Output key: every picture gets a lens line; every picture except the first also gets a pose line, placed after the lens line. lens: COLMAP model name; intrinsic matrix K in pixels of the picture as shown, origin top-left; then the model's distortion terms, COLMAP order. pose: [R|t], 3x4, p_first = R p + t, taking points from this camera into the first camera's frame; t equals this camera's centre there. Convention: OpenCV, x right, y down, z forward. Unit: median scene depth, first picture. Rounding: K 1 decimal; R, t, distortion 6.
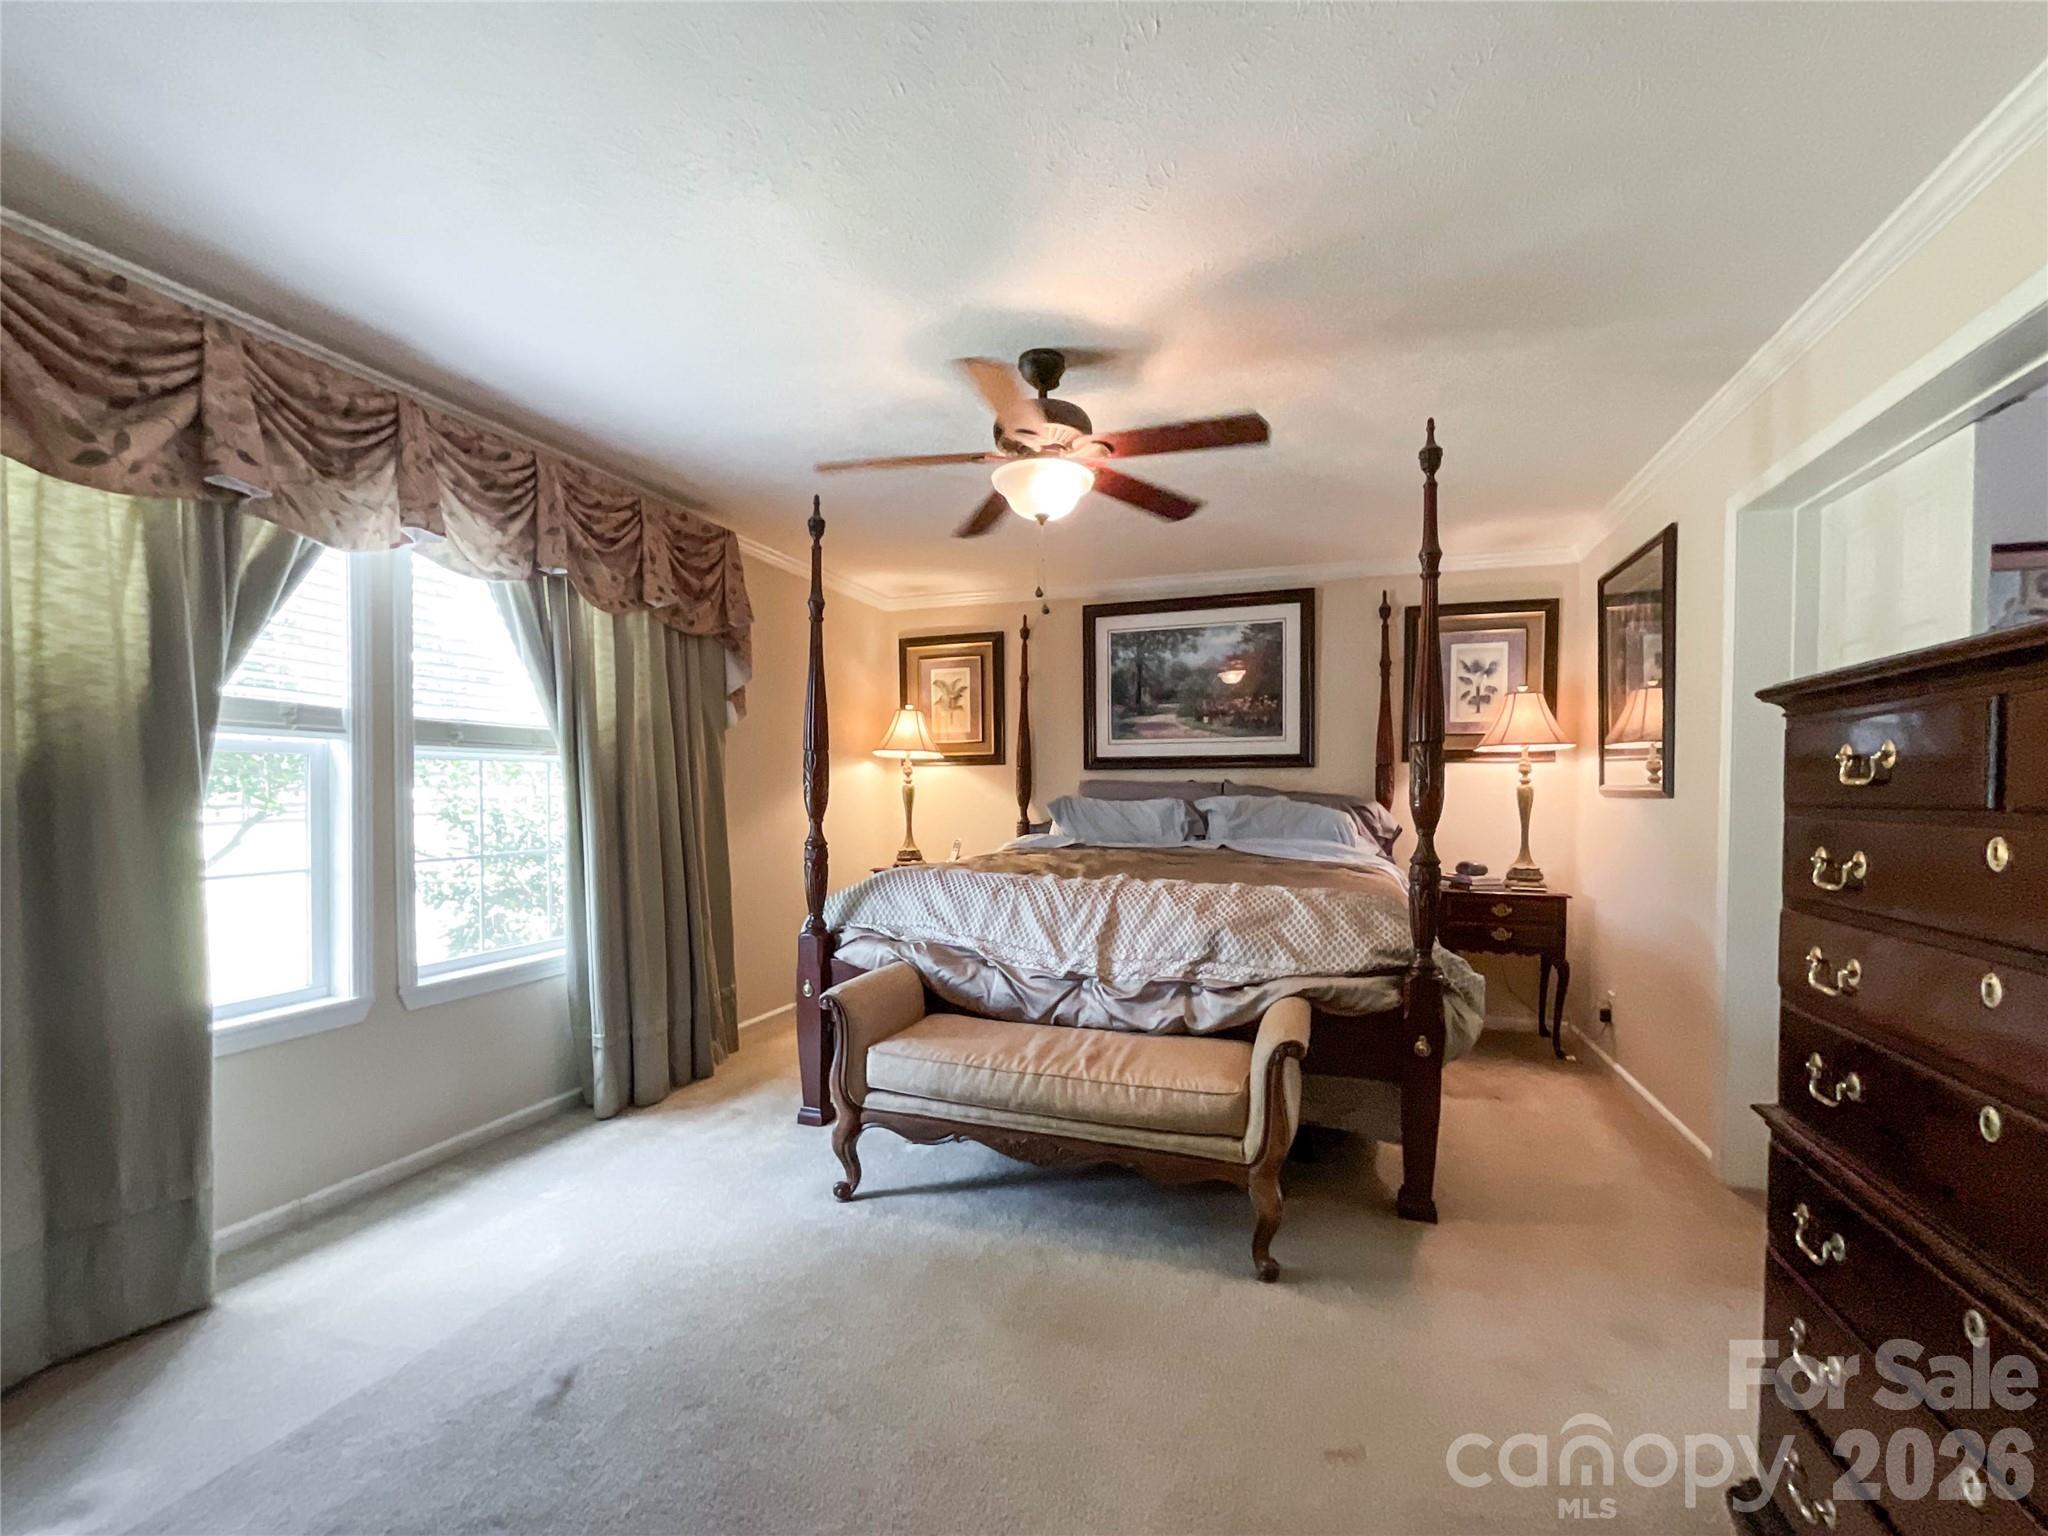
lens RADIAL K [[854.4, 0, 1045.5], [0, 854.4, 813.0], [0, 0, 1]] dist [-0.020469, 0.008649]
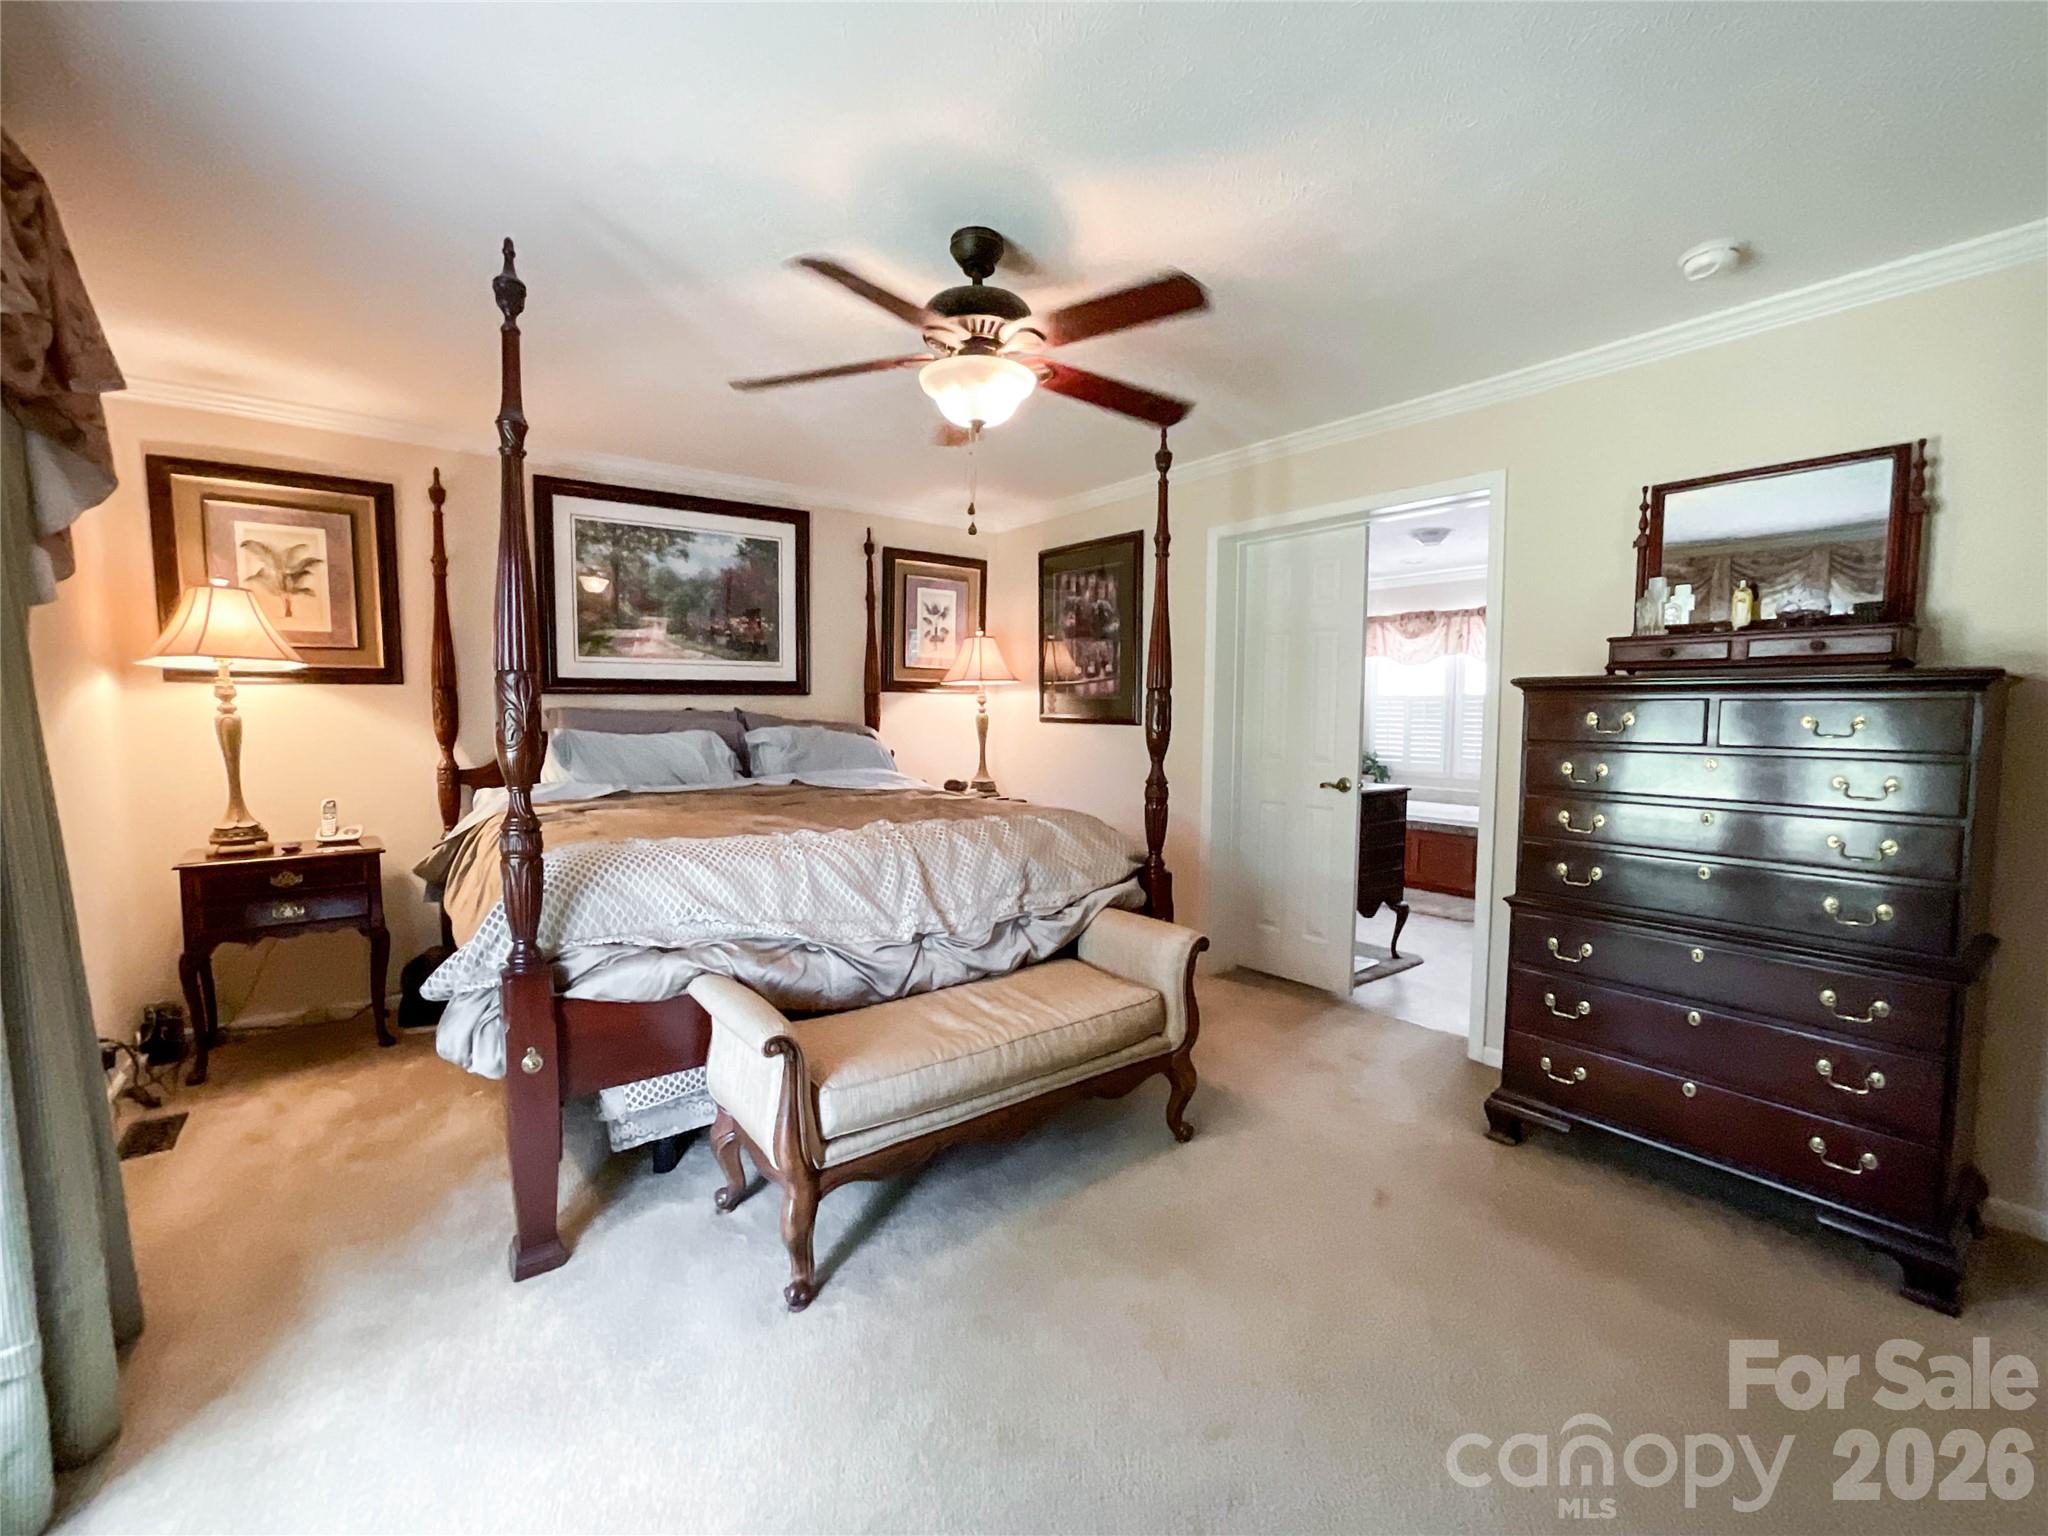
lens RADIAL K [[854.4, 0, 1037.1], [0, 854.4, 769.7], [0, 0, 1]] dist [-0.020469, 0.008649]
pose [[0.554586, -0.060338, 0.829936, -0.387046], [0.019202, 0.998030, 0.059728, -0.022502], [-0.831905, -0.017188, 0.554652, 0.242768]]
